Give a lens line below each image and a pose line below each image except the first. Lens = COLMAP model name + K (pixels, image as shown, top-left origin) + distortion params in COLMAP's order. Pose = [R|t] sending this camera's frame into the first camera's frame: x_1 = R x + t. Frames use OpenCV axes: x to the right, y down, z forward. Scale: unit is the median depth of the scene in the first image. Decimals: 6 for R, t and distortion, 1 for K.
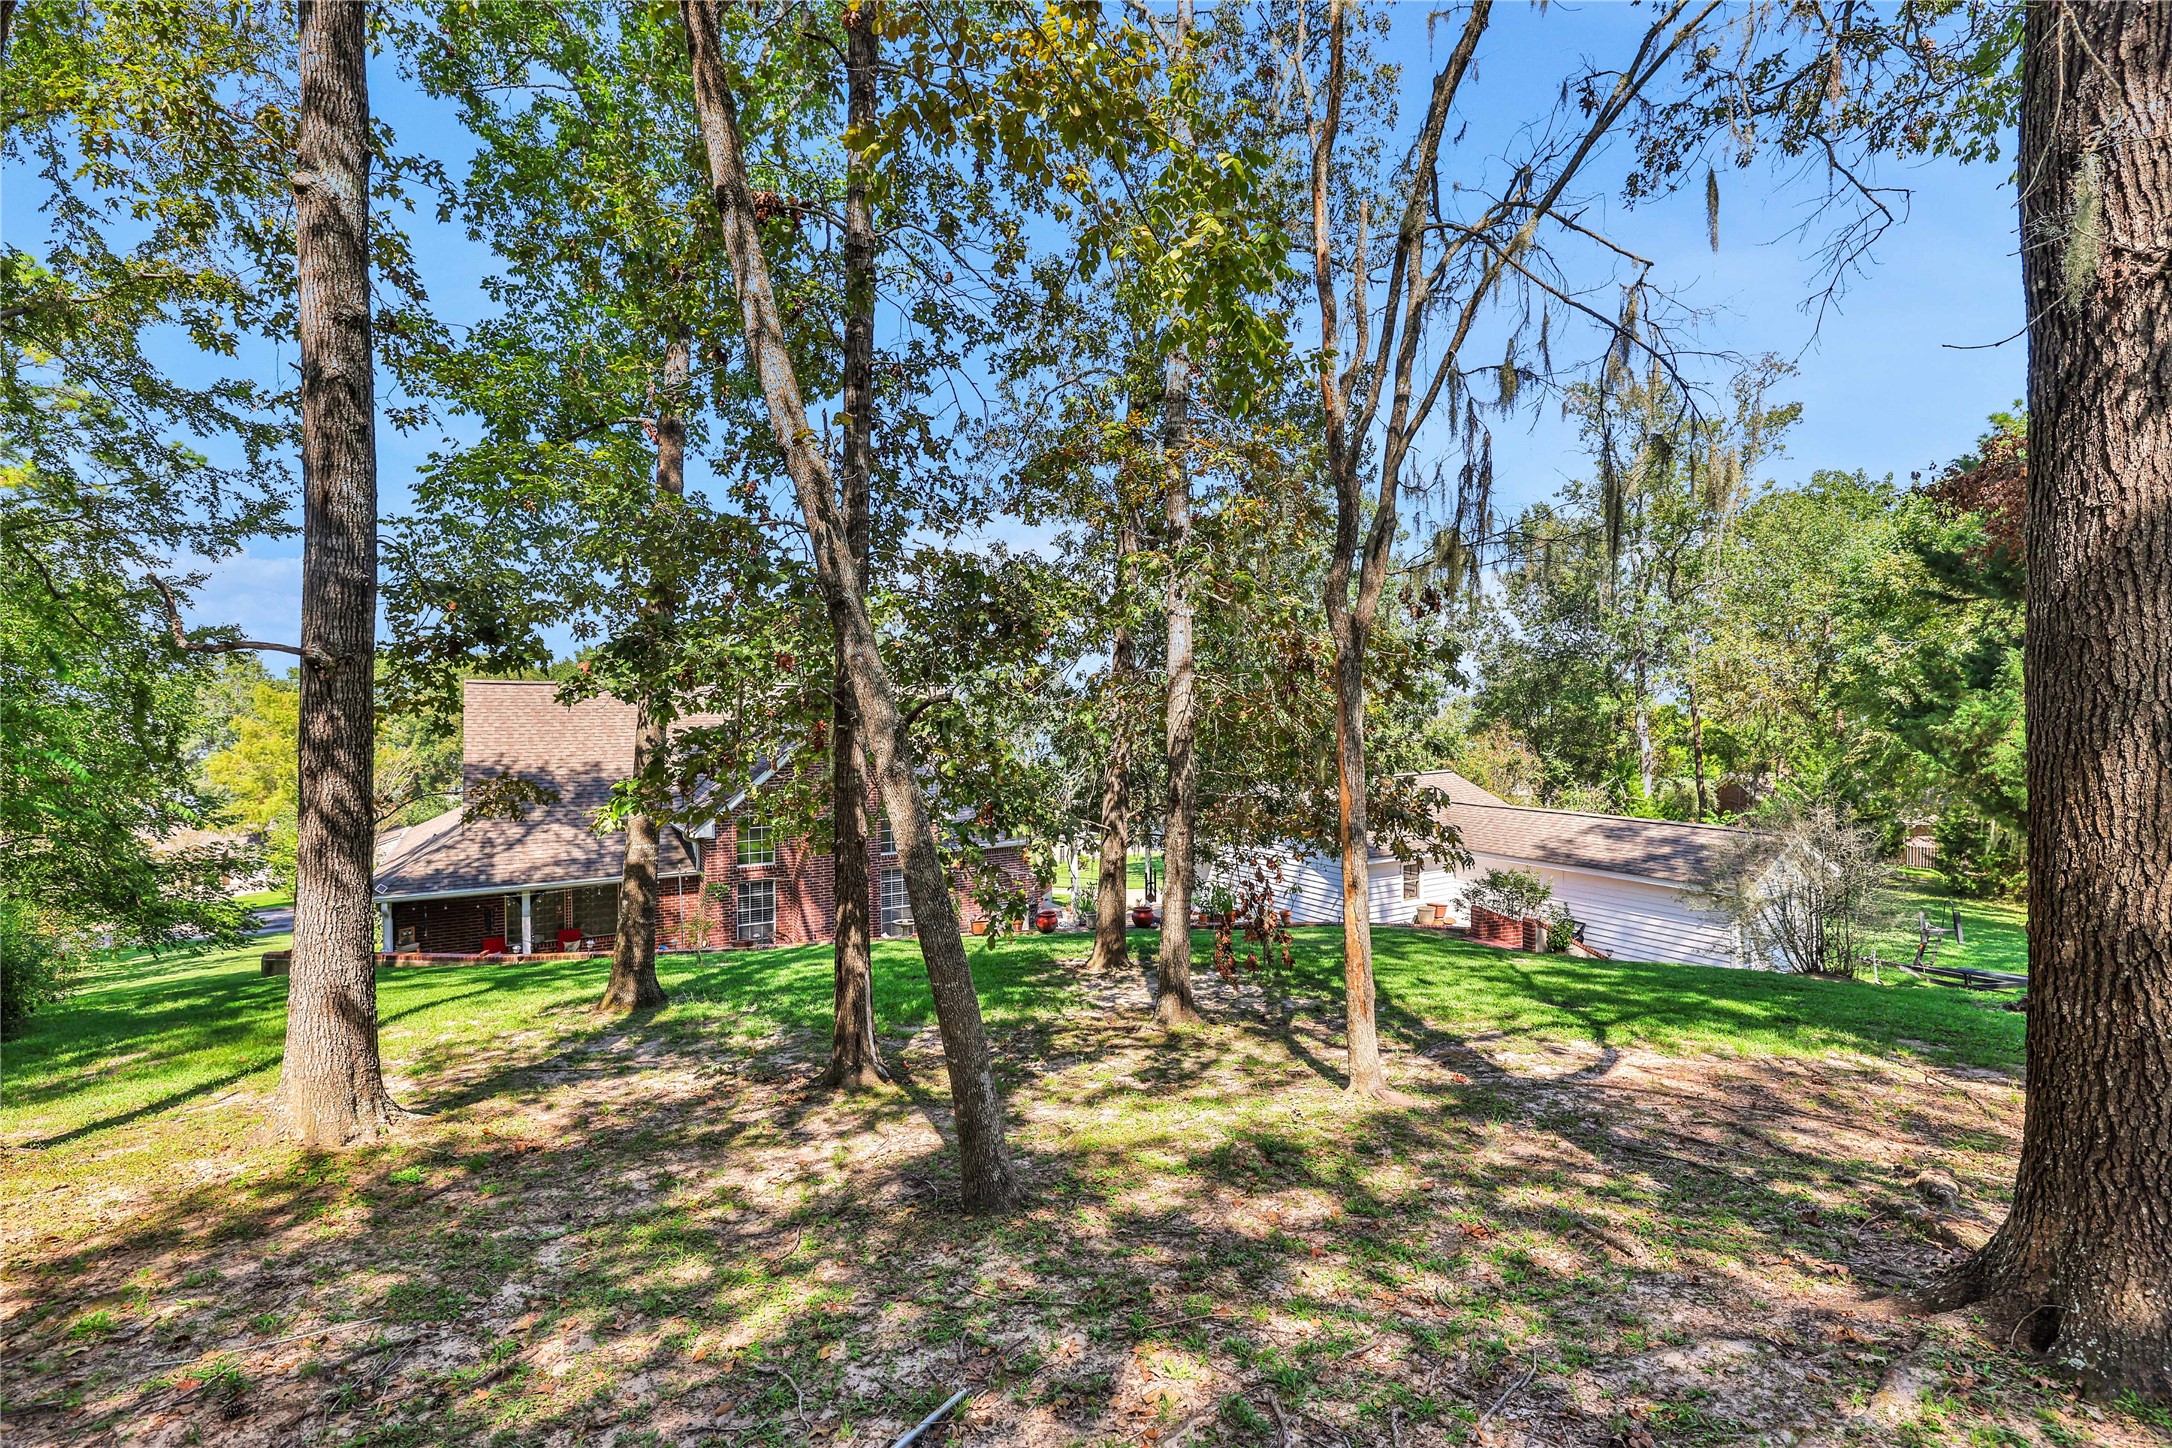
lens RADIAL K [[963.7, 0, 1087.2], [0, 963.7, 723.2], [0, 0, 1]] dist [0.000640, 0.000178]
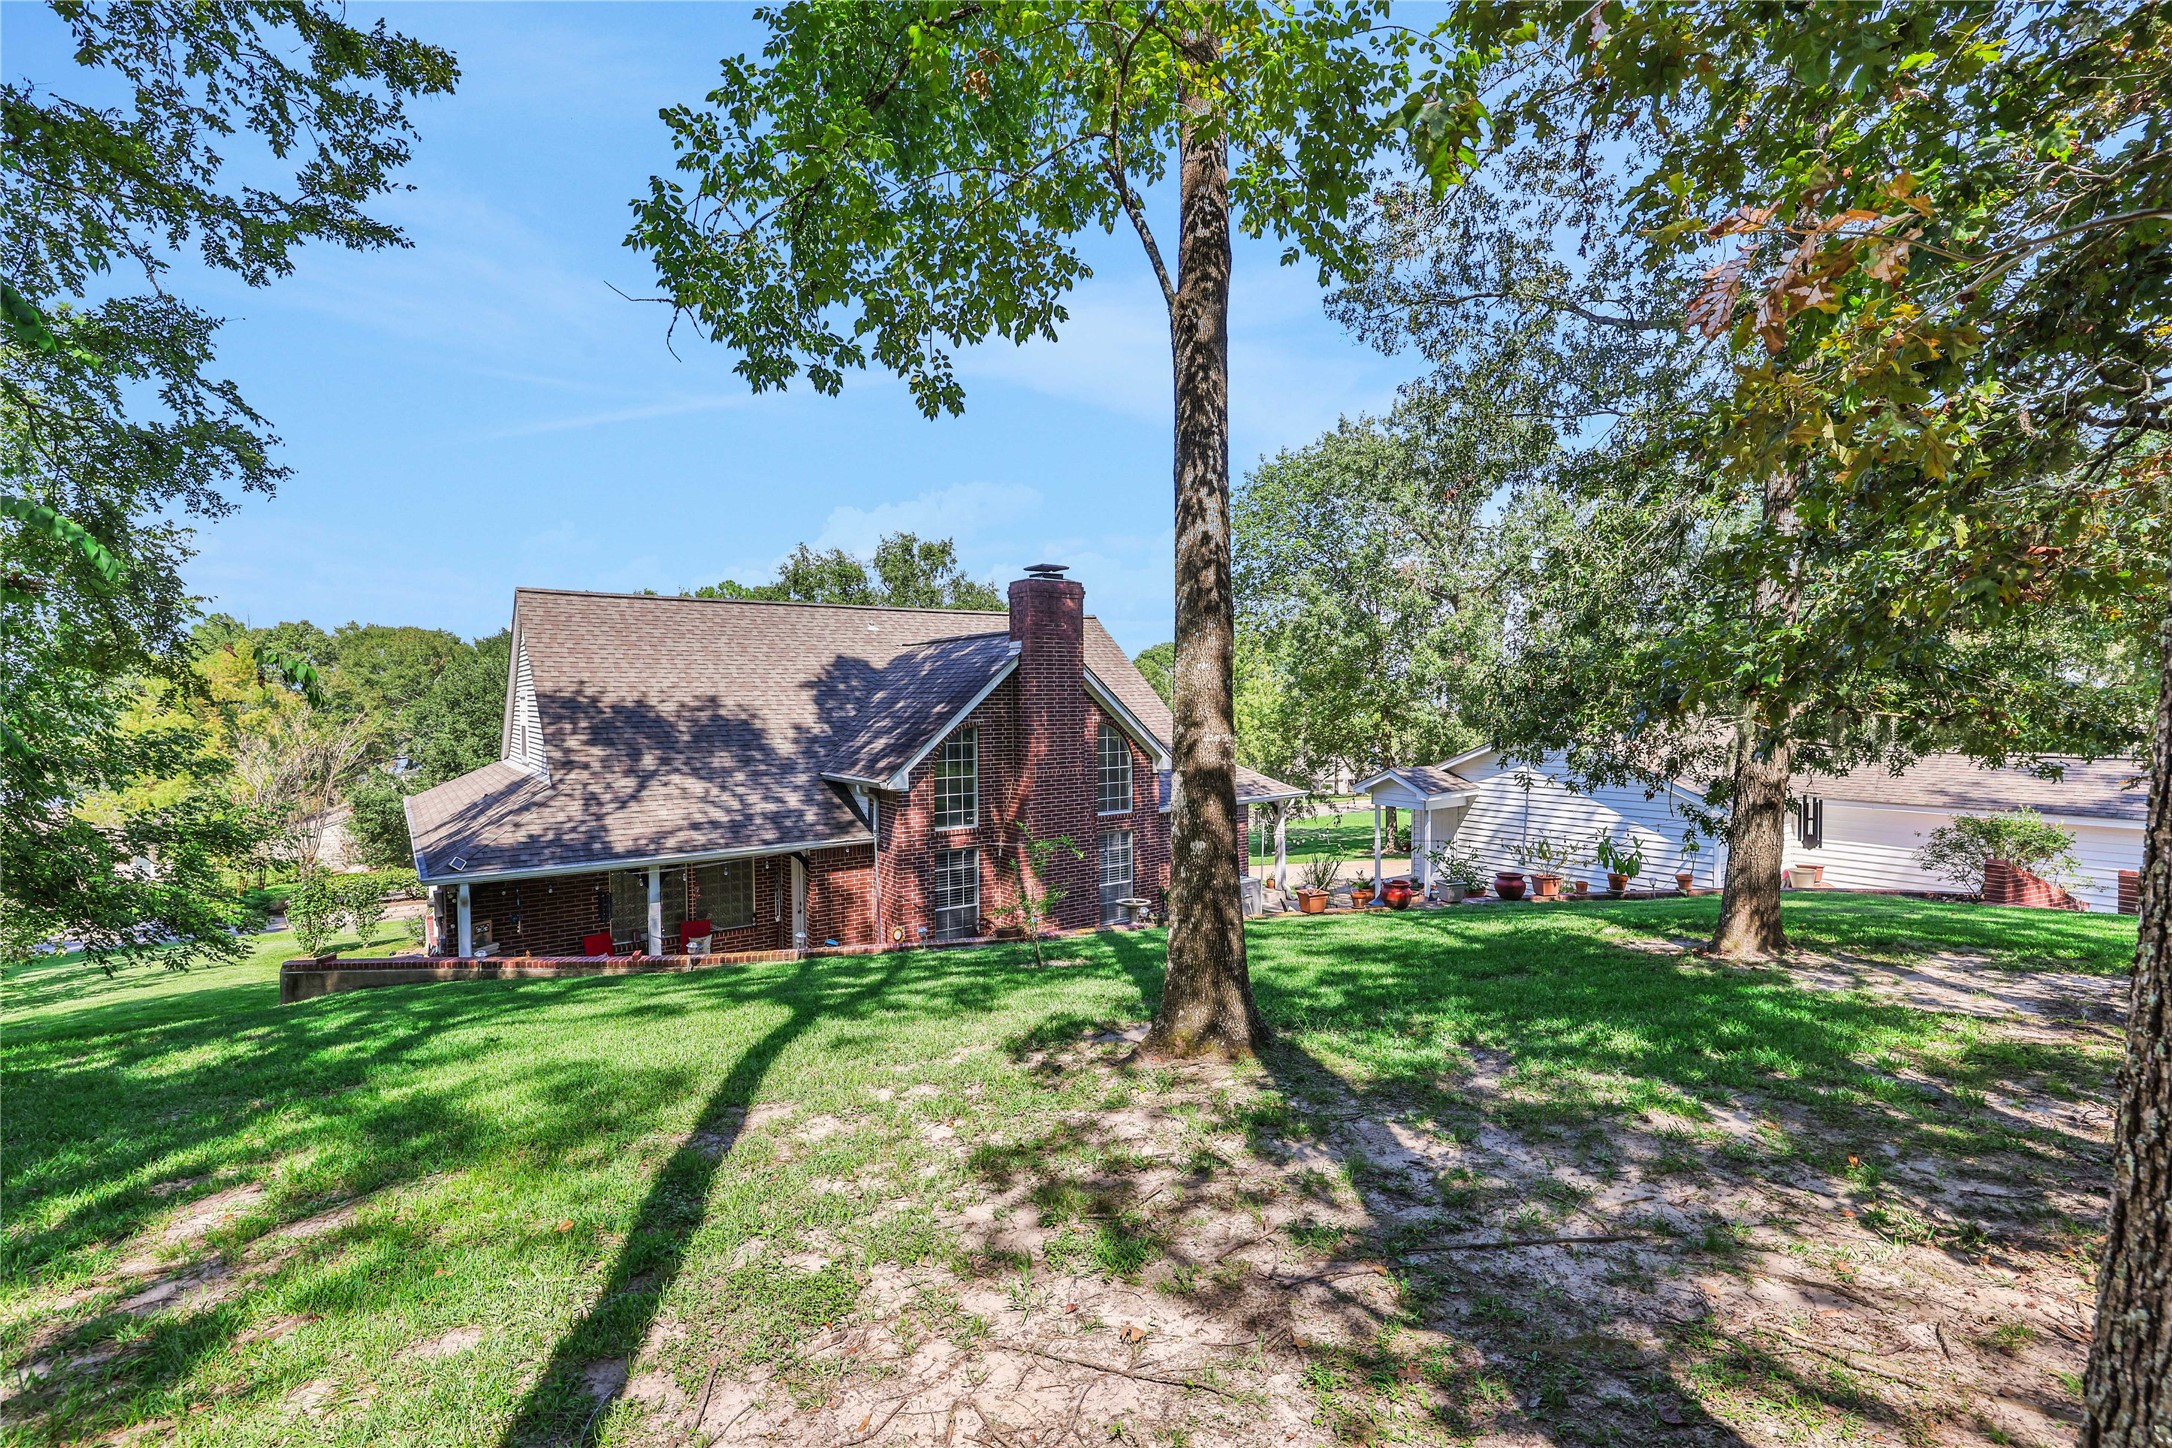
lens RADIAL K [[963.7, 0, 1084.9], [0, 963.7, 725.7], [0, 0, 1]] dist [0.000640, 0.000178]
pose [[0.996861, -0.006103, 0.078941, -0.318179], [0.005062, 0.999898, 0.013373, 0.062763], [-0.079015, -0.012931, 0.996790, 0.269563]]
